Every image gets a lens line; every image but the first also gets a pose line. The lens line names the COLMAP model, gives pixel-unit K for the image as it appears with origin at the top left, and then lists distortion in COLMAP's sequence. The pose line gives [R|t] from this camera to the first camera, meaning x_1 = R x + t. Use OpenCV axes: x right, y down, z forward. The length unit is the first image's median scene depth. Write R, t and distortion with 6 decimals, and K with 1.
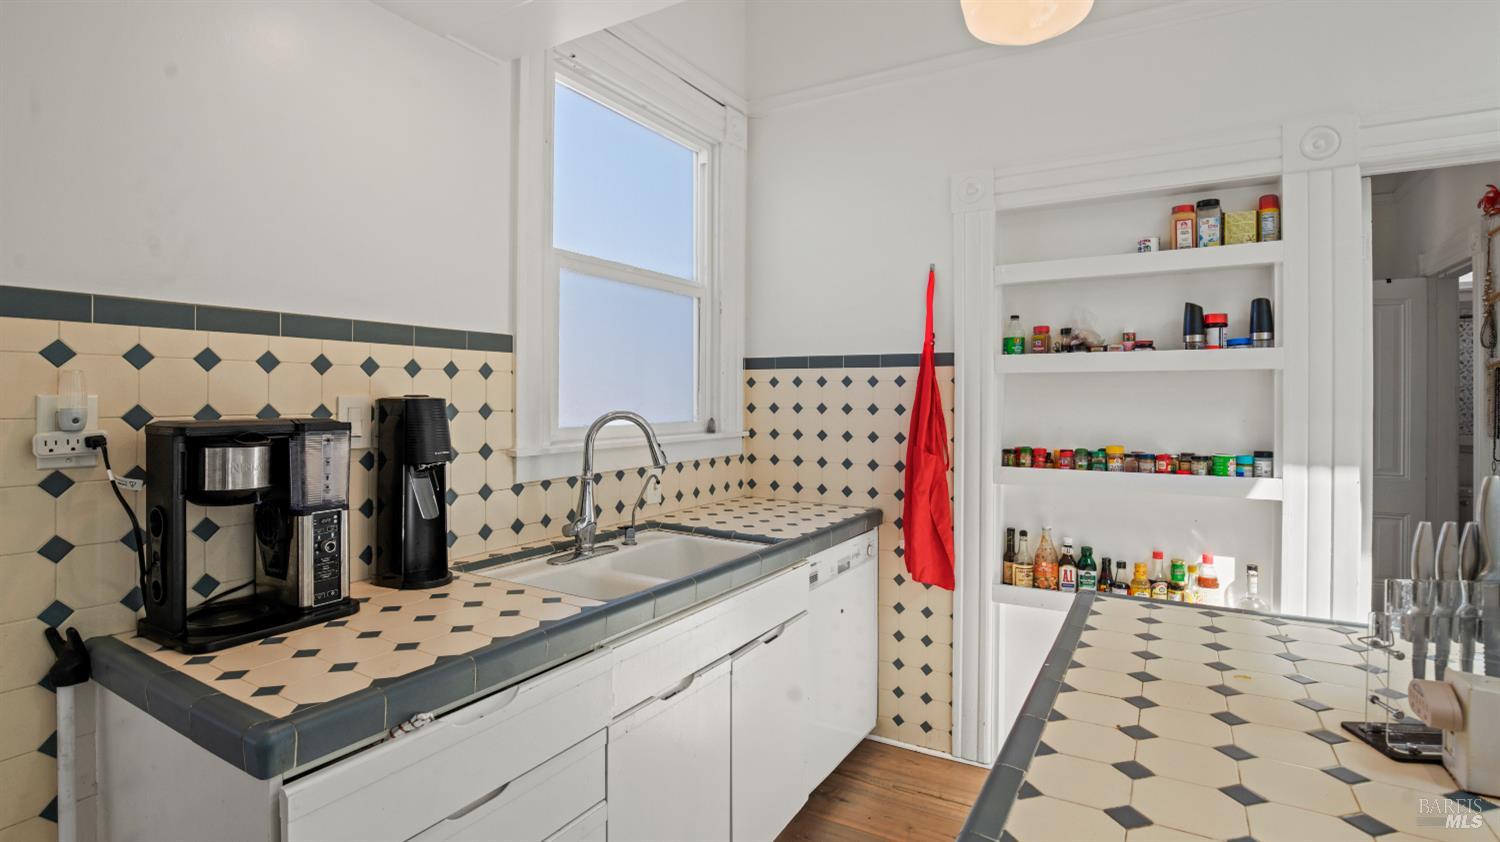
lens RADIAL K [[713.3, 0, 754.5], [0, 713.3, 393.6], [0, 0, 1]] dist [-0.025814, 0.000462]
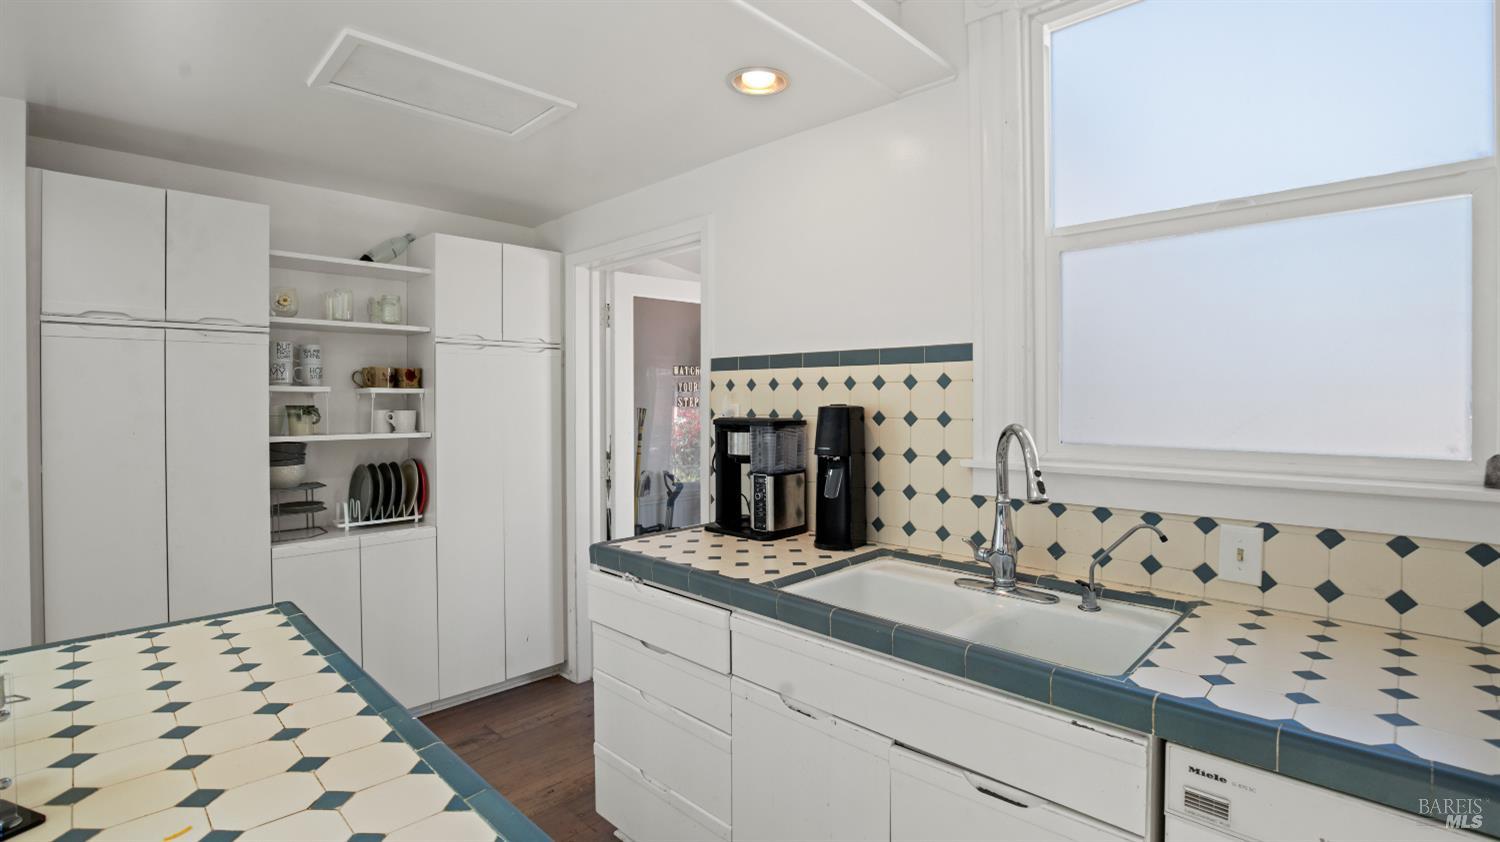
lens RADIAL K [[684.9, 0, 754.2], [0, 684.9, 400.8], [0, 0, 1]] dist [-0.025902, 0.000074]
pose [[-0.239053, -0.000004, -0.971007, 0.575580], [0.006133, 0.999980, -0.001514, -0.002169], [0.970987, -0.006317, -0.239048, 0.828175]]
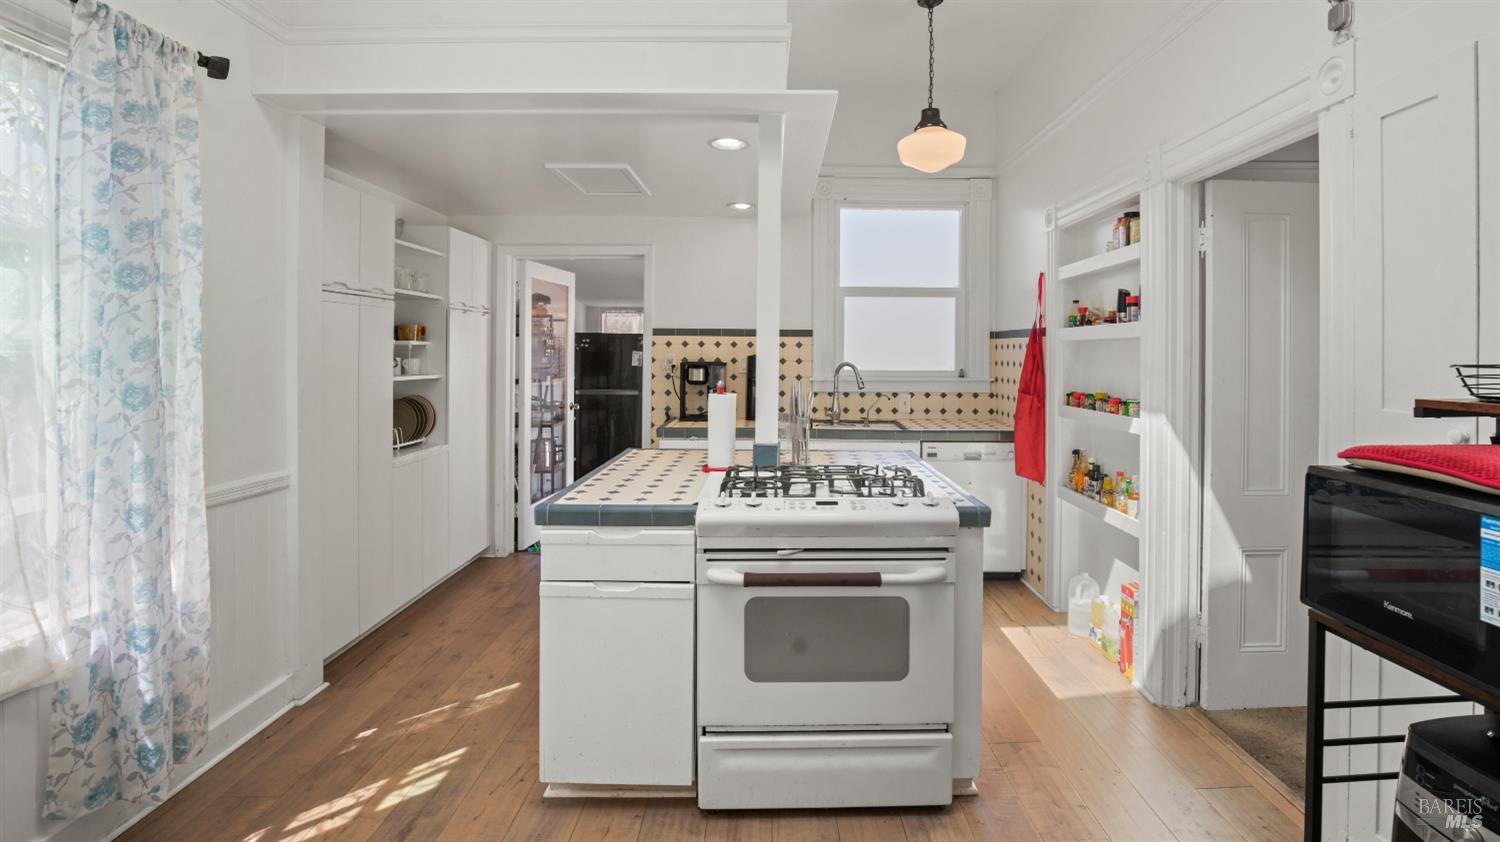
lens RADIAL K [[700.5, 0, 782.6], [0, 700.5, 348.1], [0, 0, 1]] dist [-0.030136, 0.006151]
pose [[0.509344, -0.004925, -0.860549, 1.451594], [-0.001003, 0.999980, -0.006316, -0.004562], [0.860562, 0.004081, 0.509329, -0.252855]]
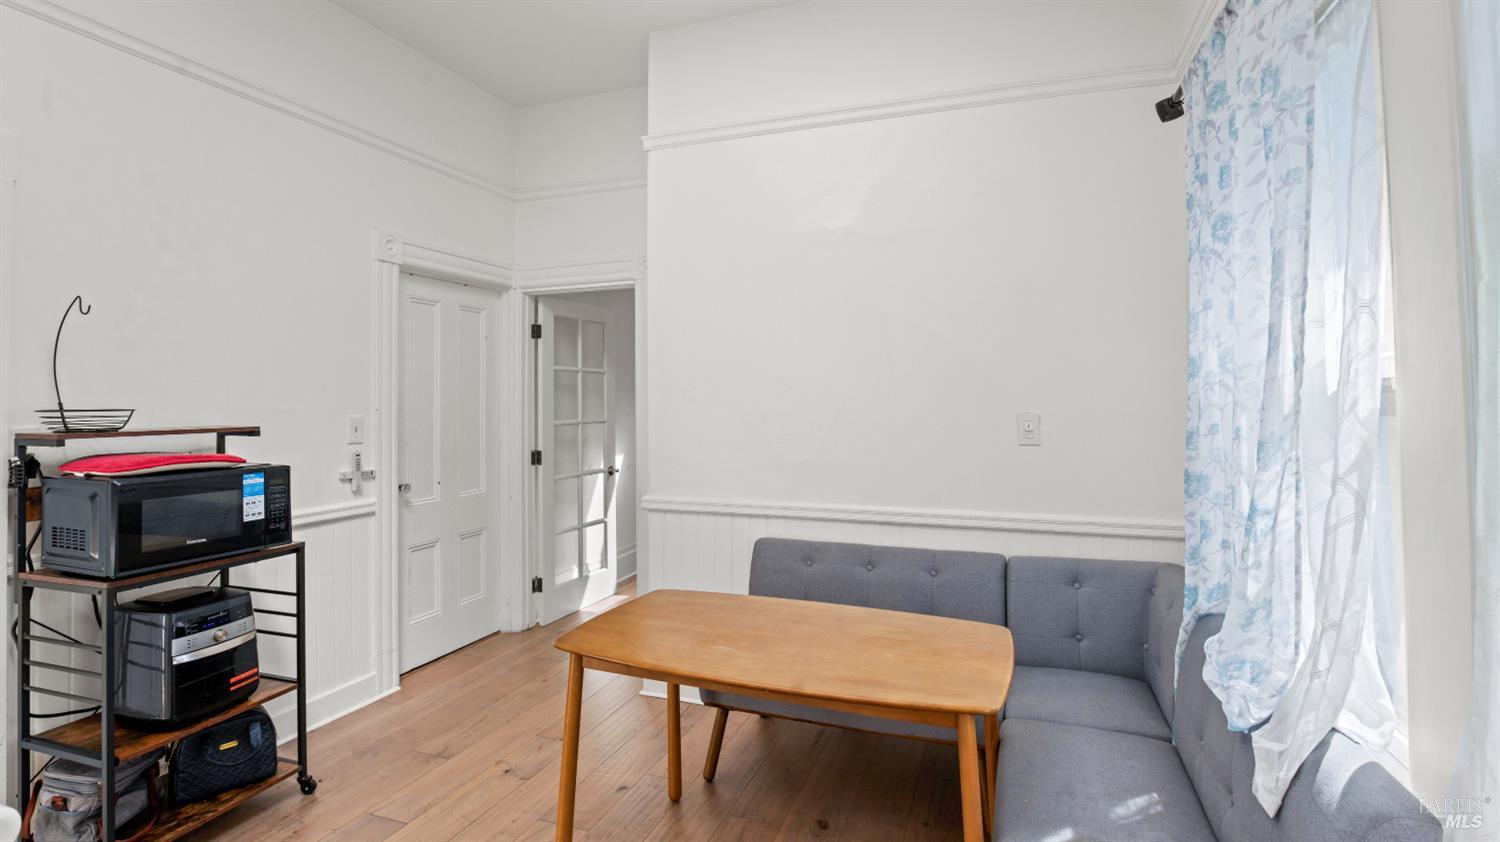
lens RADIAL K [[731.6, 0, 751.9], [0, 731.6, 370.6], [0, 0, 1]] dist [0.001177, 0.000532]
pose [[-0.167379, 0.039967, 0.985082, 0.202919], [0.007000, 0.999201, -0.039350, -0.002721], [-0.985868, 0.000309, -0.167525, -0.189806]]
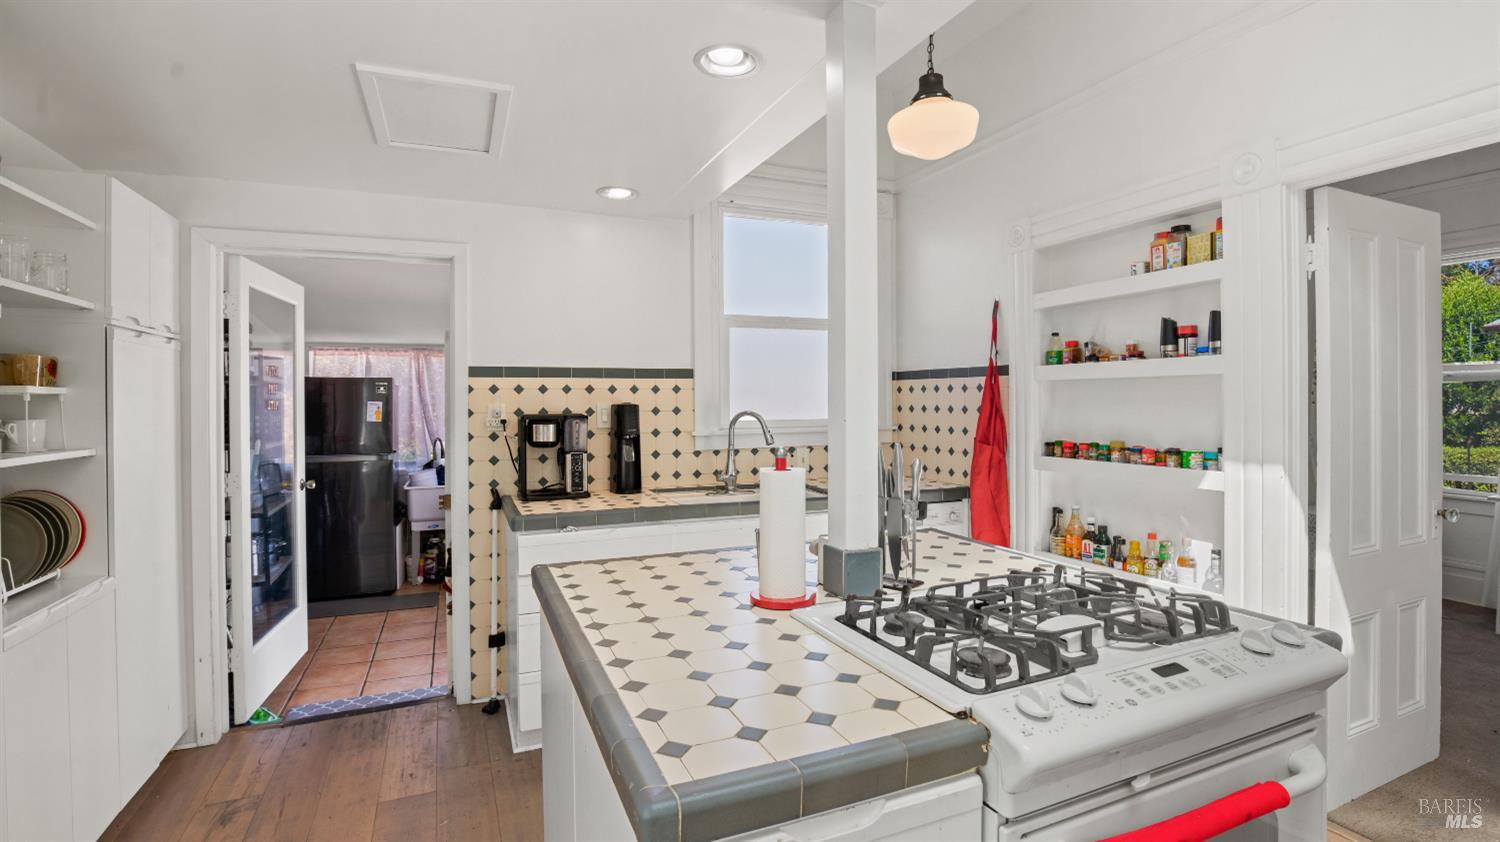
lens RADIAL K [[694.6, 0, 748.8], [0, 694.6, 389.5], [0, 0, 1]] dist [-0.027209, 0.000779]
pose [[0.801235, -0.016939, -0.598110, 0.747013], [0.012909, 0.999856, -0.011023, -0.007135], [0.598211, 0.001111, 0.801338, -0.305405]]
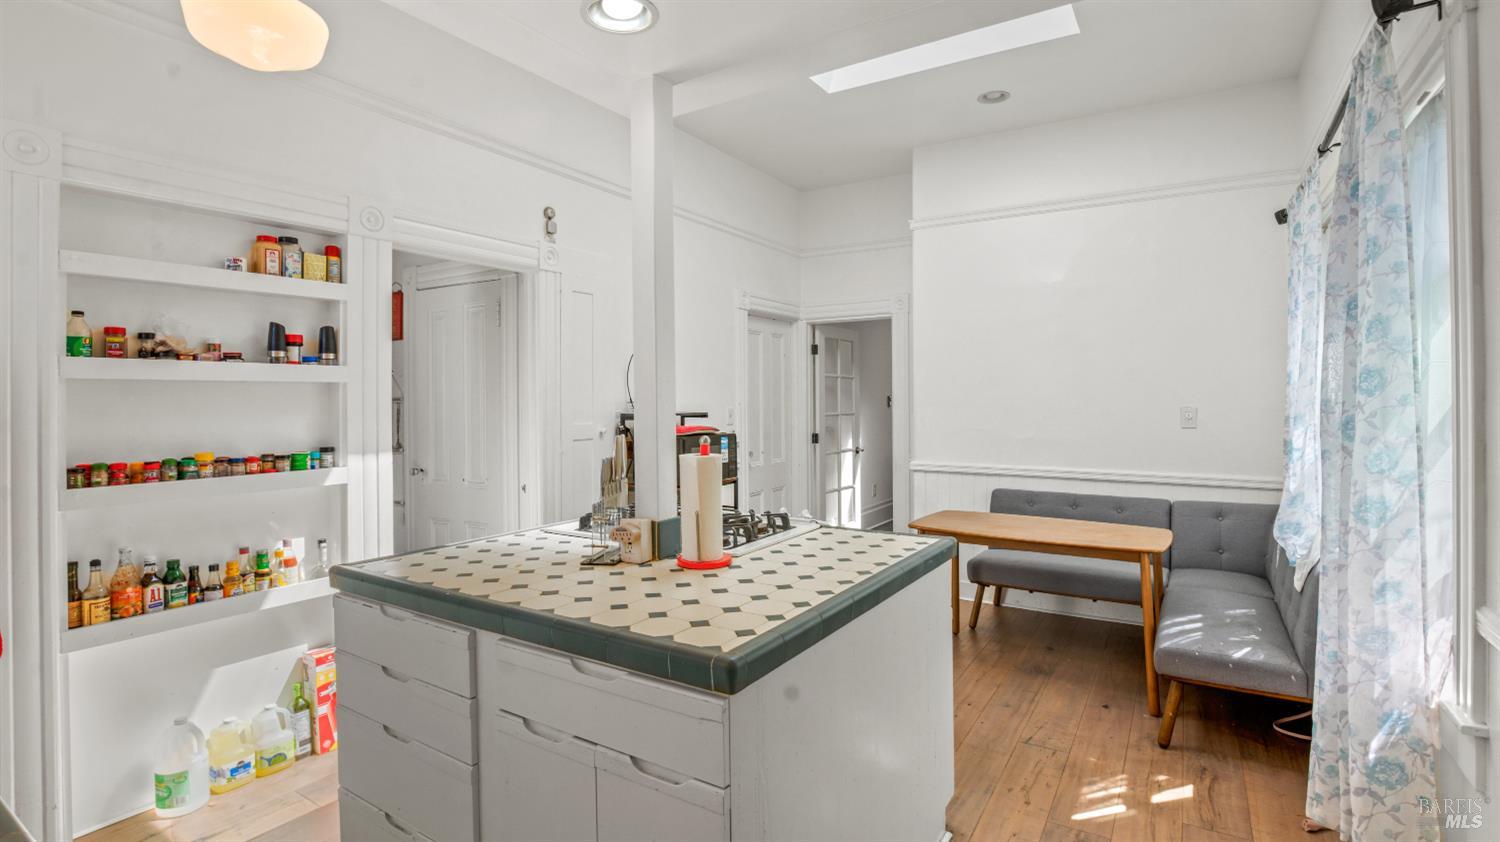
lens RADIAL K [[713.3, 0, 754.5], [0, 713.3, 393.6], [0, 0, 1]] dist [-0.025814, 0.000462]
pose [[0.040432, 0.007936, 0.999151, -0.499173], [0.004309, 0.999958, -0.008117, -0.000521], [-0.999173, 0.004633, 0.040396, 0.176289]]
